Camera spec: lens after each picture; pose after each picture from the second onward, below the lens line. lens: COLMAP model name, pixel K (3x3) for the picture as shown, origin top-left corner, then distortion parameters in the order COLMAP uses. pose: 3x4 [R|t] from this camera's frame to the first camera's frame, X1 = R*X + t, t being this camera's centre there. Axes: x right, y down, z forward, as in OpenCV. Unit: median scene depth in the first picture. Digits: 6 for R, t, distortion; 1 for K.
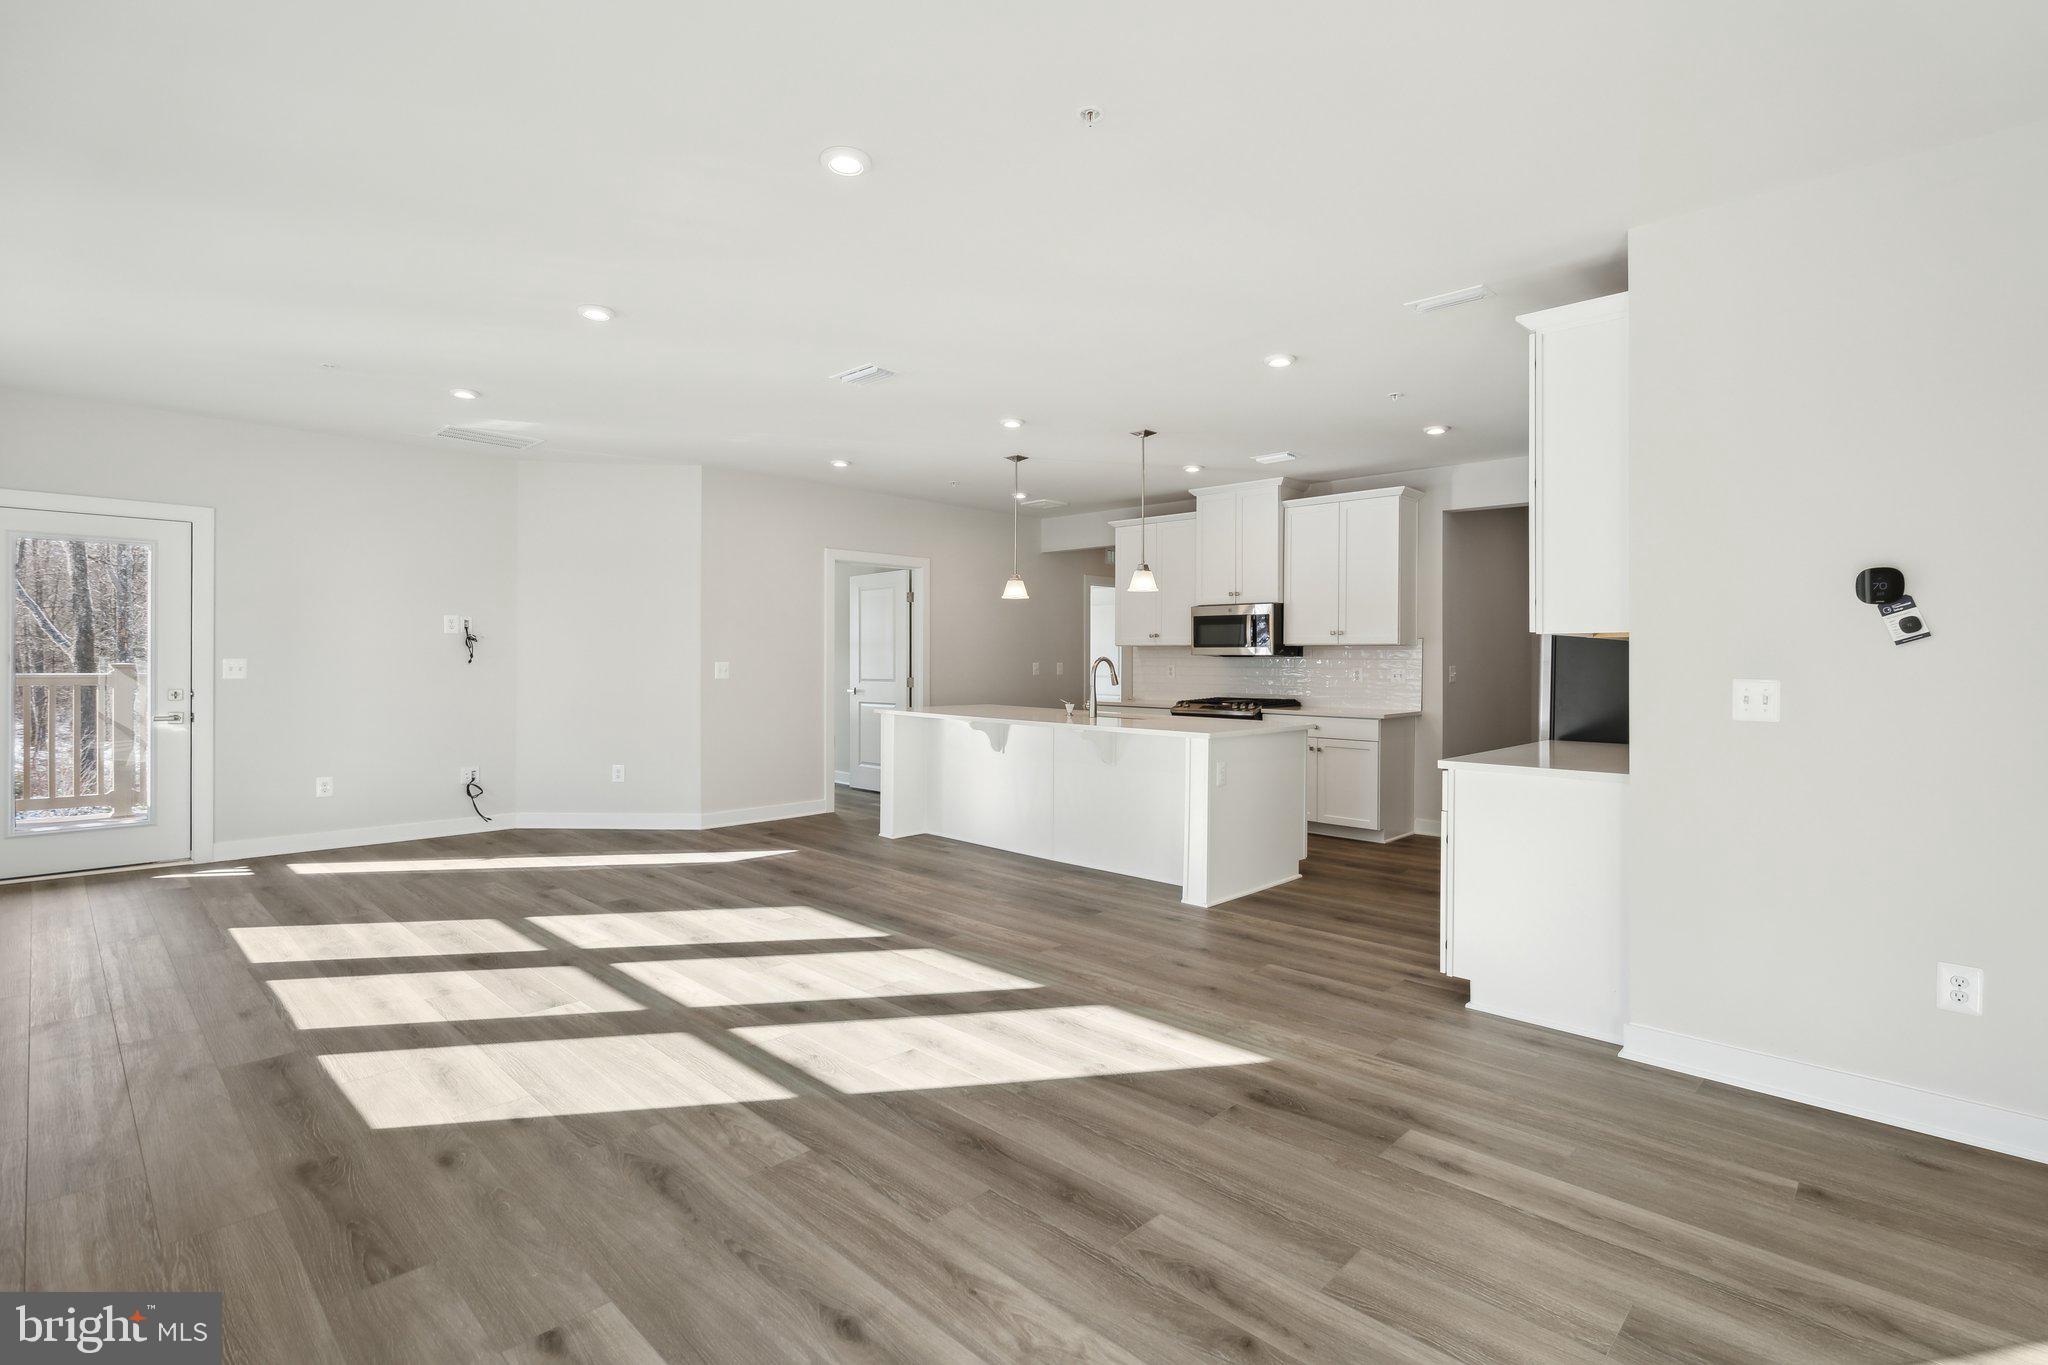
lens RADIAL K [[959.8, 0, 1038.7], [0, 959.8, 665.8], [0, 0, 1]] dist [-0.006800, 0.000538]
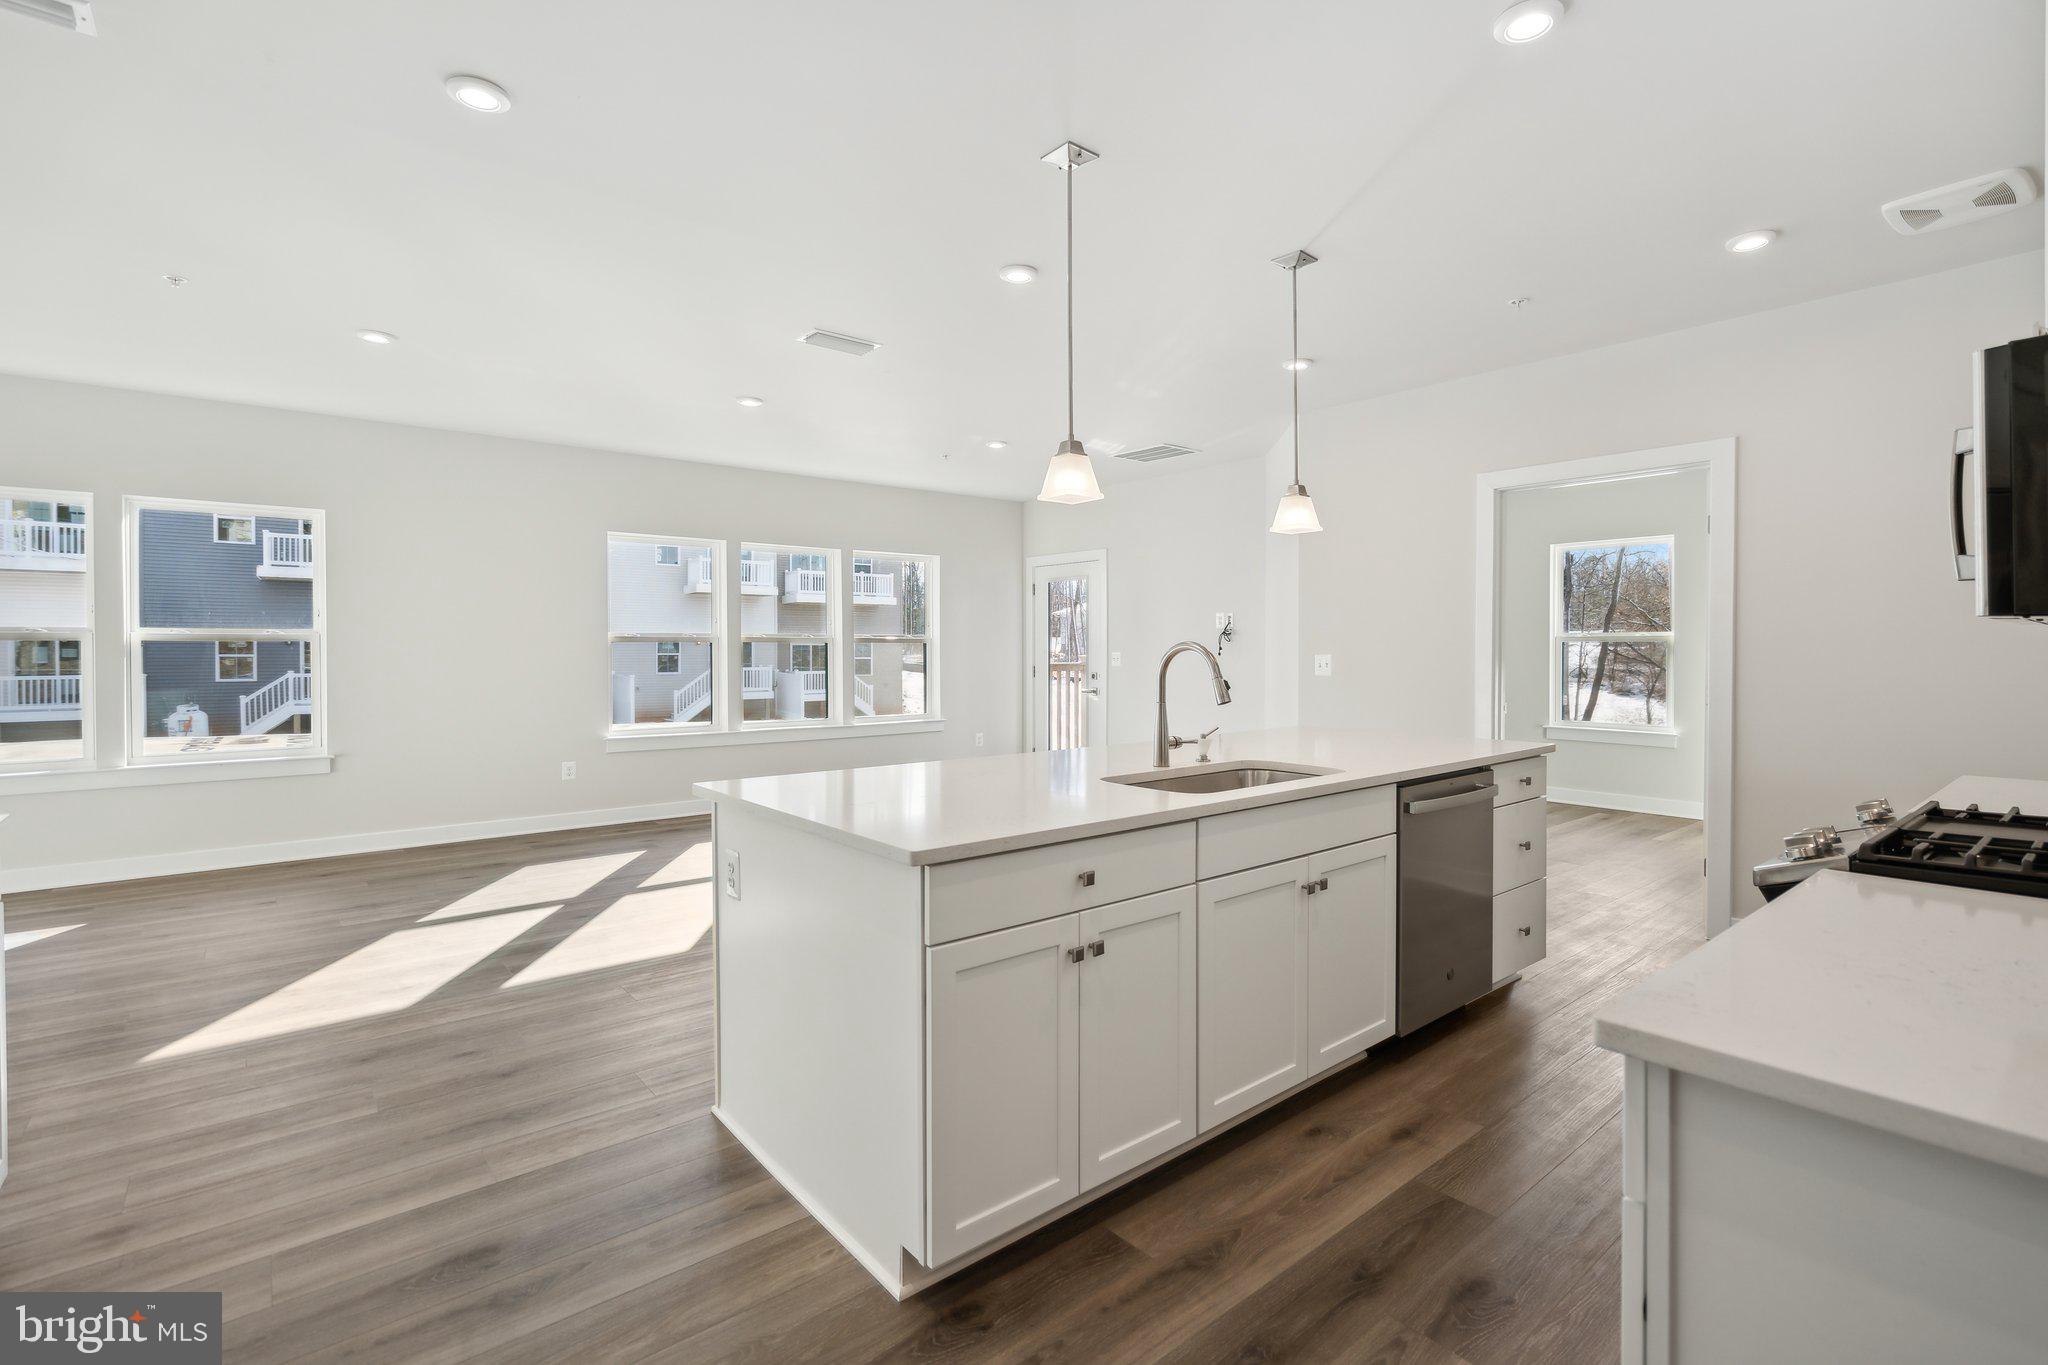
lens RADIAL K [[945.2, 0, 1038.7], [0, 945.2, 658.0], [0, 0, 1]] dist [-0.003375, -0.000255]
pose [[-0.112228, 0.002662, -0.993679, 0.518318], [-0.007028, 0.999969, 0.003472, -0.002451], [0.993658, 0.007373, -0.112206, 0.948581]]
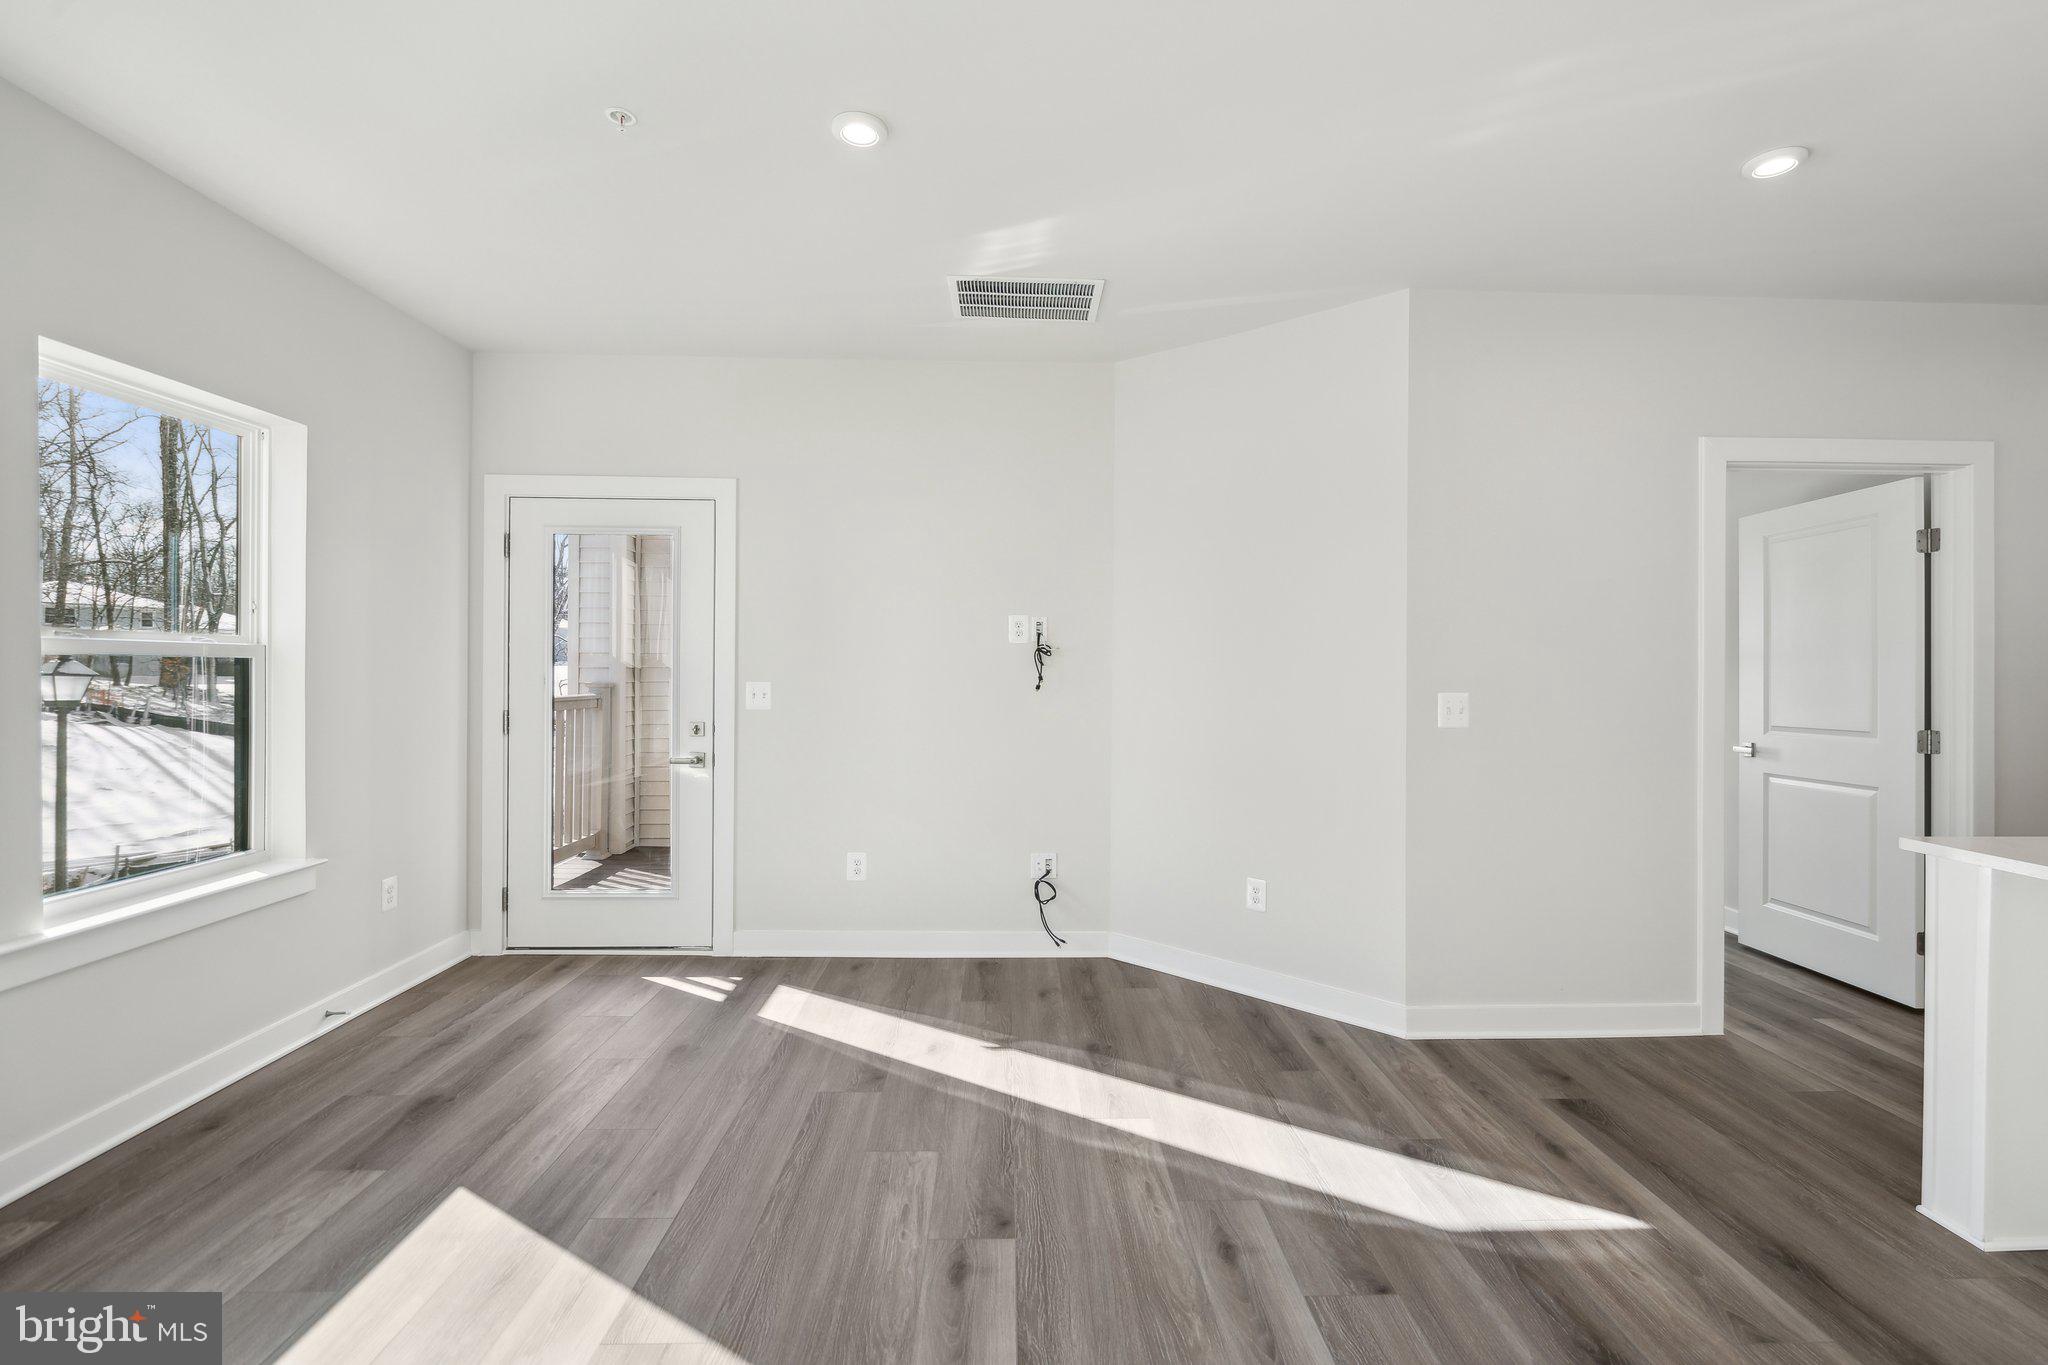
lens RADIAL K [[944.0, 0, 1044.1], [0, 944.0, 668.4], [0, 0, 1]] dist [-0.001993, 0.000645]
pose [[0.717477, -0.002034, -0.696579, -0.164331], [-0.007587, 0.999914, -0.010734, -0.010485], [0.696541, 0.012987, 0.717400, 0.575606]]
